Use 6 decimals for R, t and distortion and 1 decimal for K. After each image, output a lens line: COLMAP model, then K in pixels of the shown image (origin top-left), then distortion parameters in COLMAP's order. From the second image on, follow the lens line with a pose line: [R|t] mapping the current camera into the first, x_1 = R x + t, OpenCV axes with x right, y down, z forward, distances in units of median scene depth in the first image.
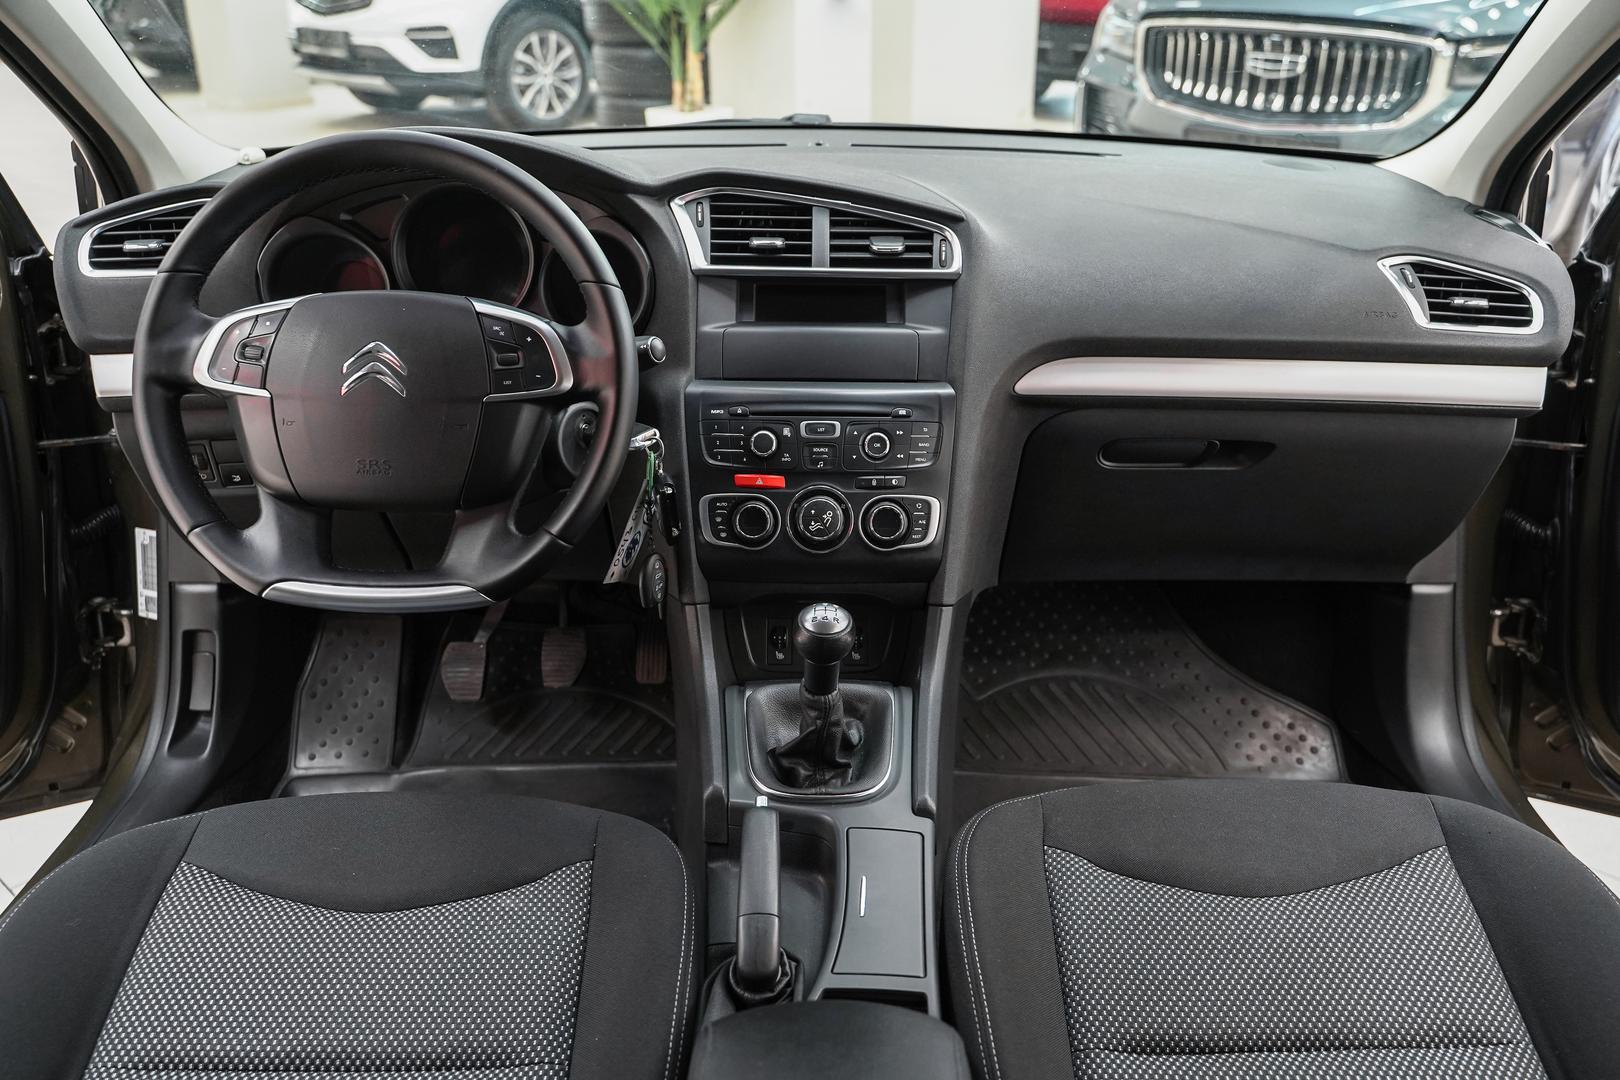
lens RADIAL K [[1318.4, 0, 831.9], [0, 1318.4, 538.0], [0, 0, 1]] dist [-0.027023, 0.017450]
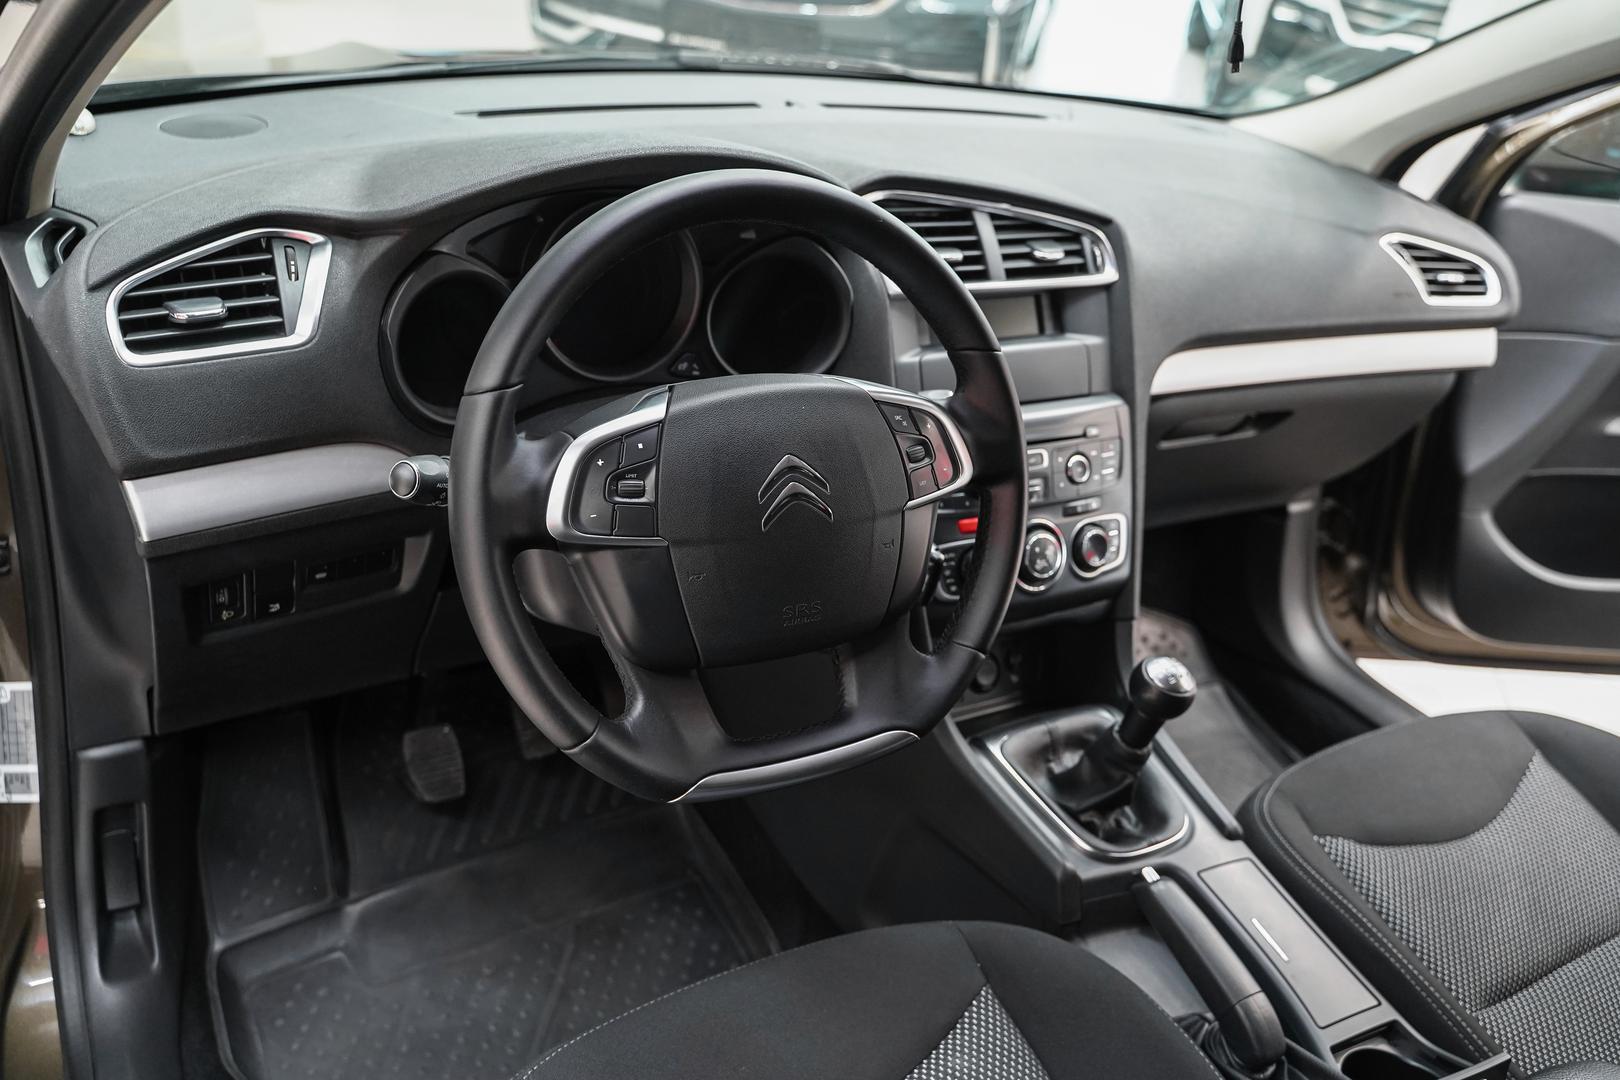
lens RADIAL K [[1318.4, 0, 808.4], [0, 1318.4, 547.0], [0, 0, 1]] dist [-0.027023, 0.017450]
pose [[0.870992, -0.153609, 0.466667, -0.578419], [0.094803, 0.984562, 0.147140, -0.170625], [-0.482064, -0.083917, 0.872108, 0.253228]]
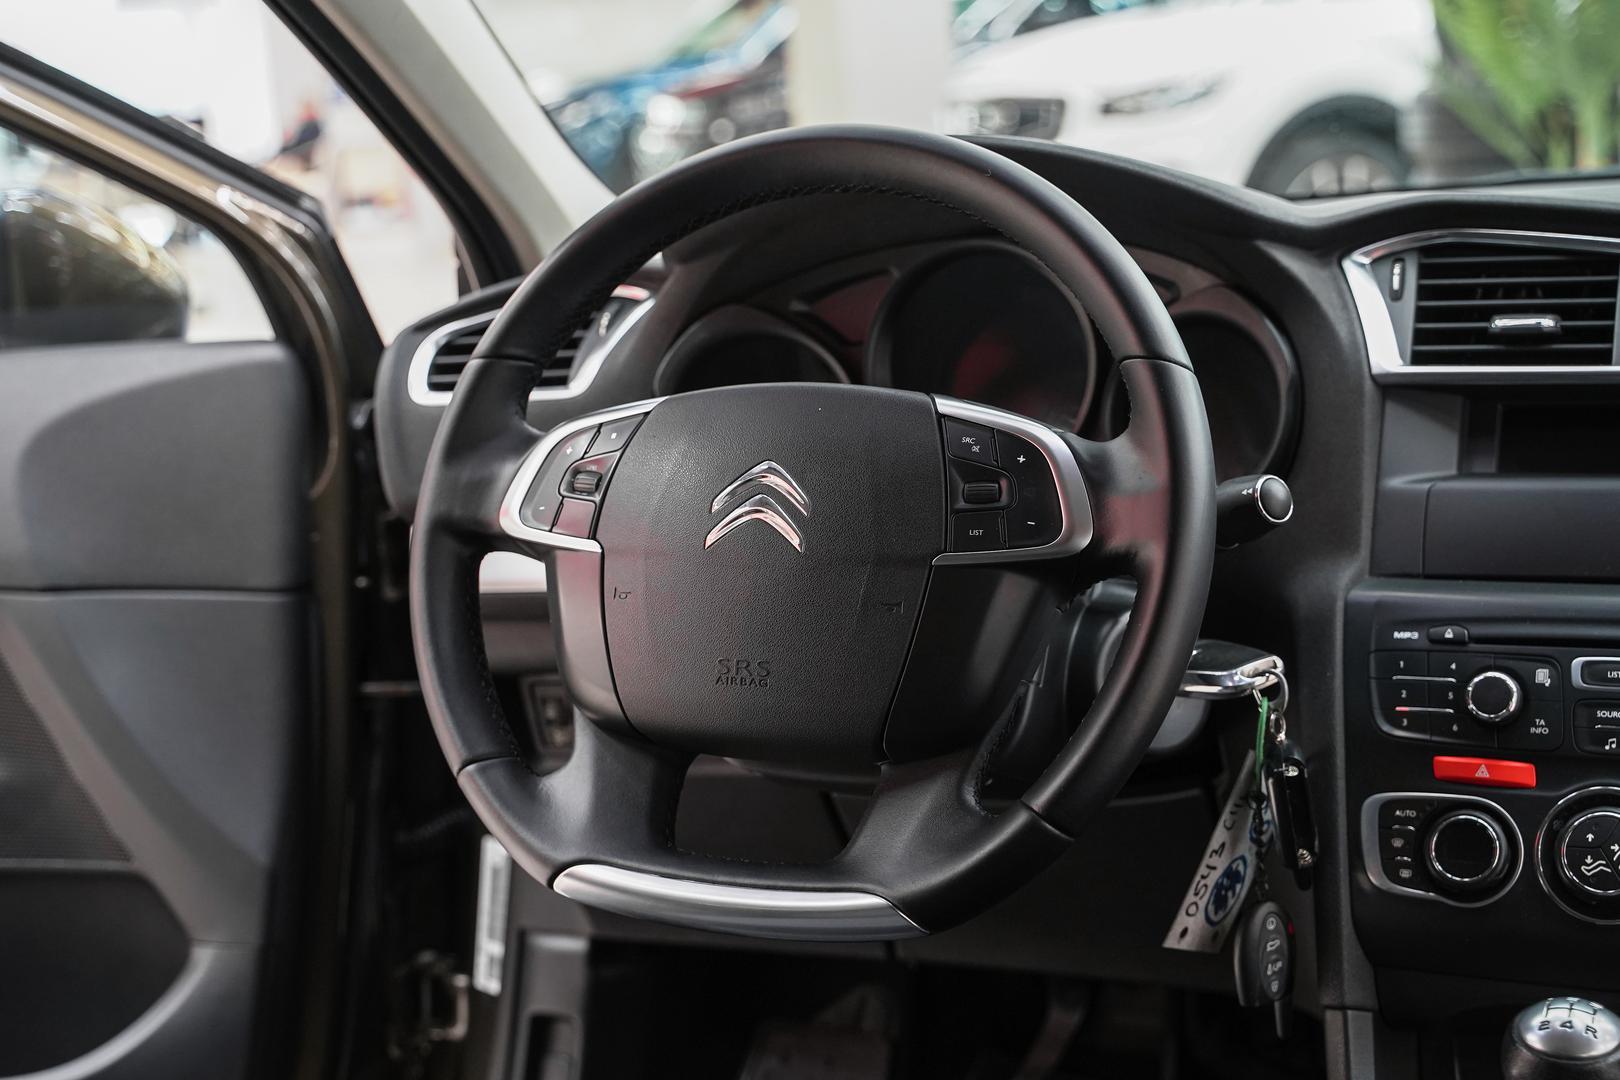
lens RADIAL K [[2337.1, 0, 787.8], [0, 2337.1, 537.4], [0, 0, 1]] dist [0.002856, 0.000000]
pose [[0.900269, 0.004748, -0.435308, 0.093070], [-0.101218, 0.974820, -0.198700, 0.073076], [0.423403, 0.222944, 0.878081, 0.078410]]
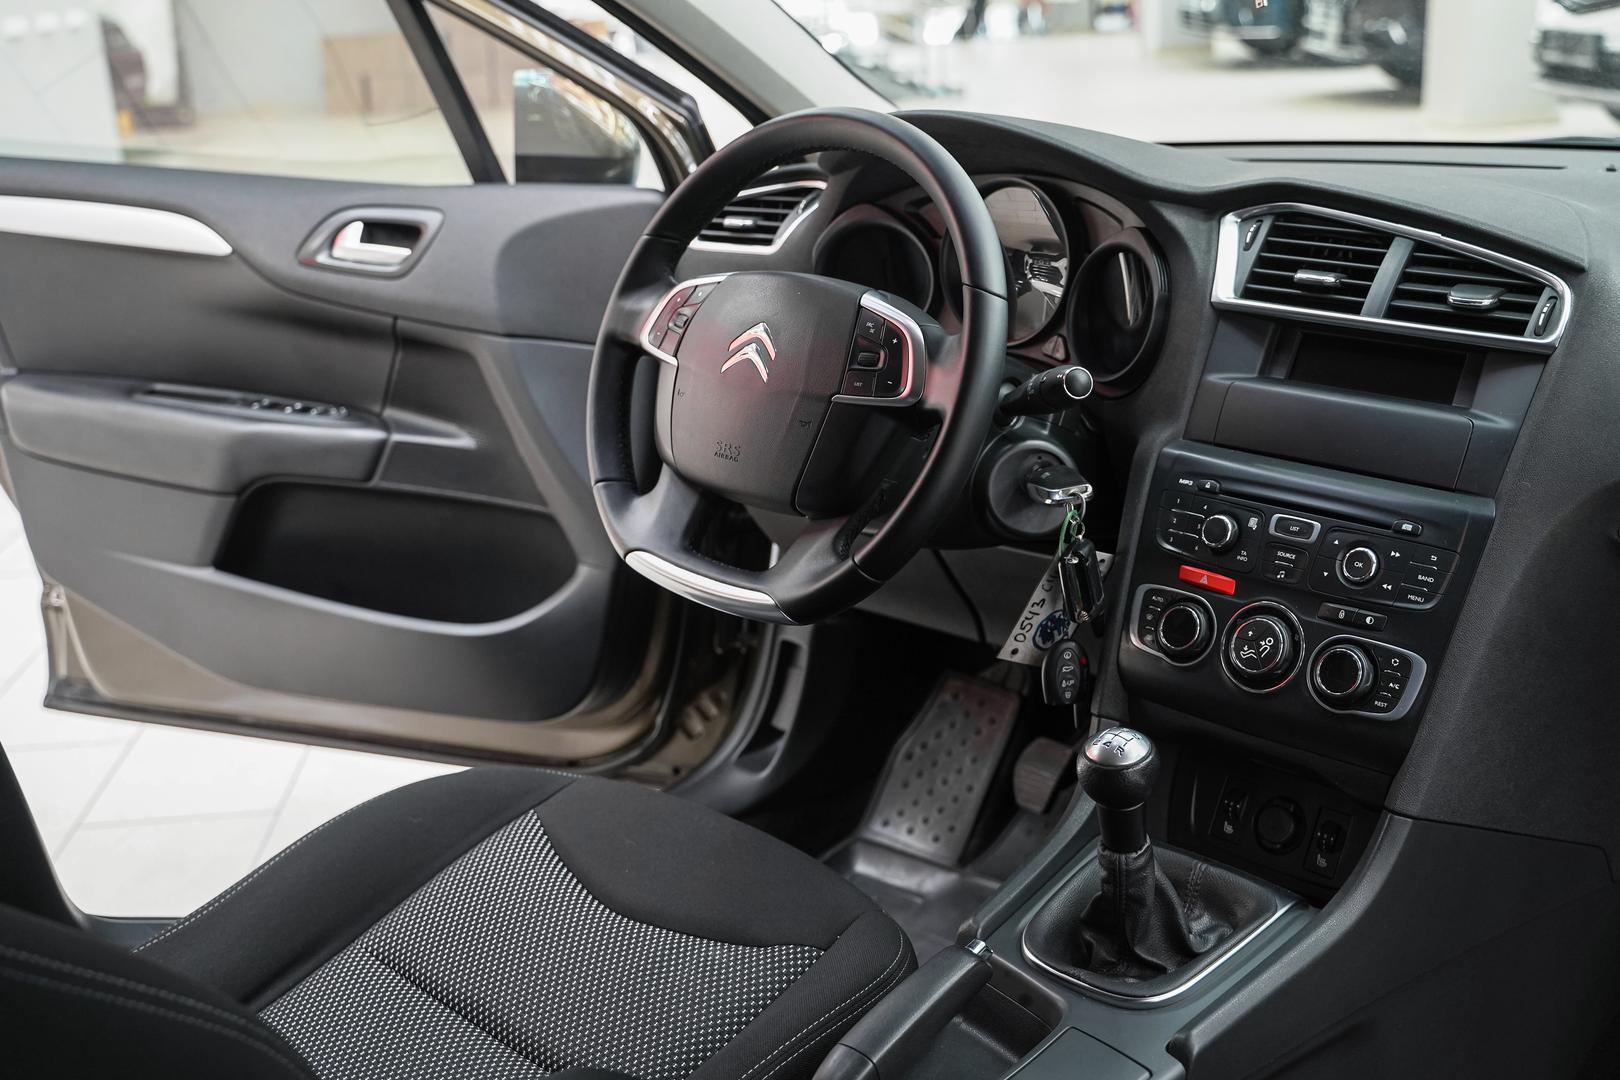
lens RADIAL K [[1812.4, 0, 803.2], [0, 1812.4, 515.5], [0, 0, 1]] dist [-0.000227, 0.000000]
pose [[0.690214, 0.180098, -0.700835, 0.497795], [-0.257647, 0.966224, -0.005445, -0.013212], [0.676183, 0.184326, 0.713303, 0.093841]]
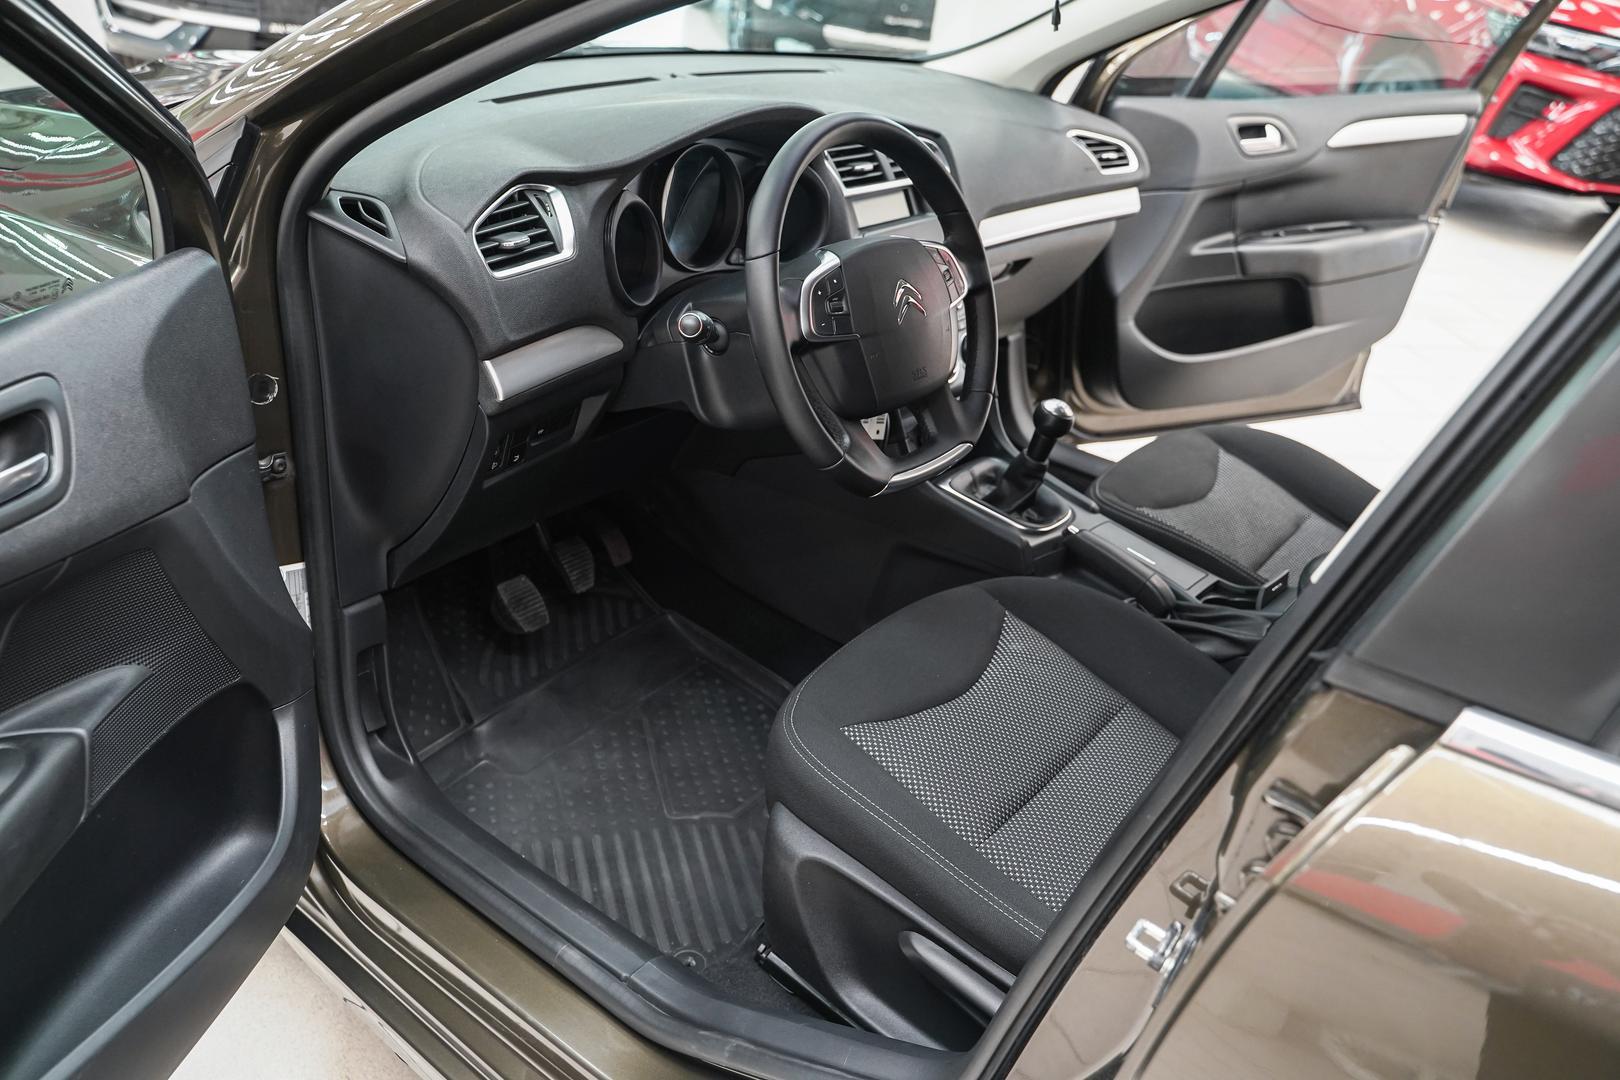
lens RADIAL K [[1318.4, 0, 815.2], [0, 1318.4, 545.0], [0, 0, 1]] dist [-0.027023, 0.017450]
pose [[0.618464, -0.319785, 0.717802, -1.162291], [0.222991, 0.947322, 0.229906, -0.179547], [-0.753510, 0.017875, 0.657193, 0.167617]]
